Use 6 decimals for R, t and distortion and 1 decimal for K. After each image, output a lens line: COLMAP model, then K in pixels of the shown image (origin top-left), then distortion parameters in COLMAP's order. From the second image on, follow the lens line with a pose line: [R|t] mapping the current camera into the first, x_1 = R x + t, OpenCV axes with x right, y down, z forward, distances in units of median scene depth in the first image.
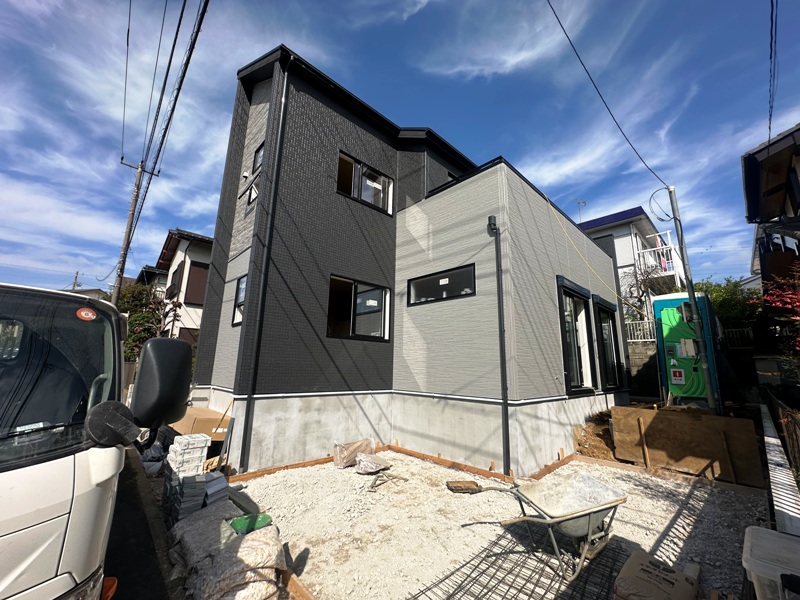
lens RADIAL K [[344.6, 0, 372.9], [0, 344.6, 302.4], [0, 0, 1]] dist [-0.000592, -0.000173]
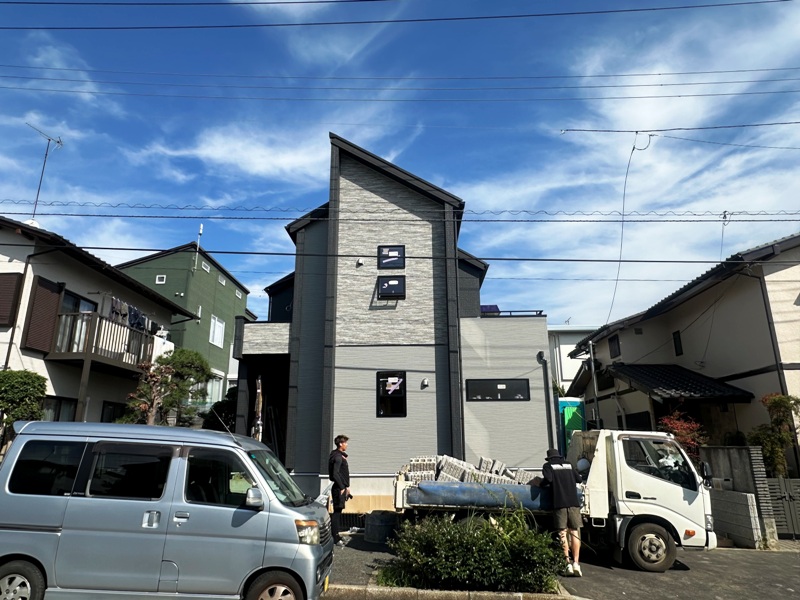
lens RADIAL K [[544.8, 0, 400.0], [0, 544.8, 300.0], [0, 0, 1]] dist [-0.002686, -0.000458]
pose [[0.705070, 0.160158, 0.690815, -1.653311], [-0.118405, 0.987075, -0.107994, -0.119025], [-0.699183, -0.005652, 0.714921, -0.284700]]
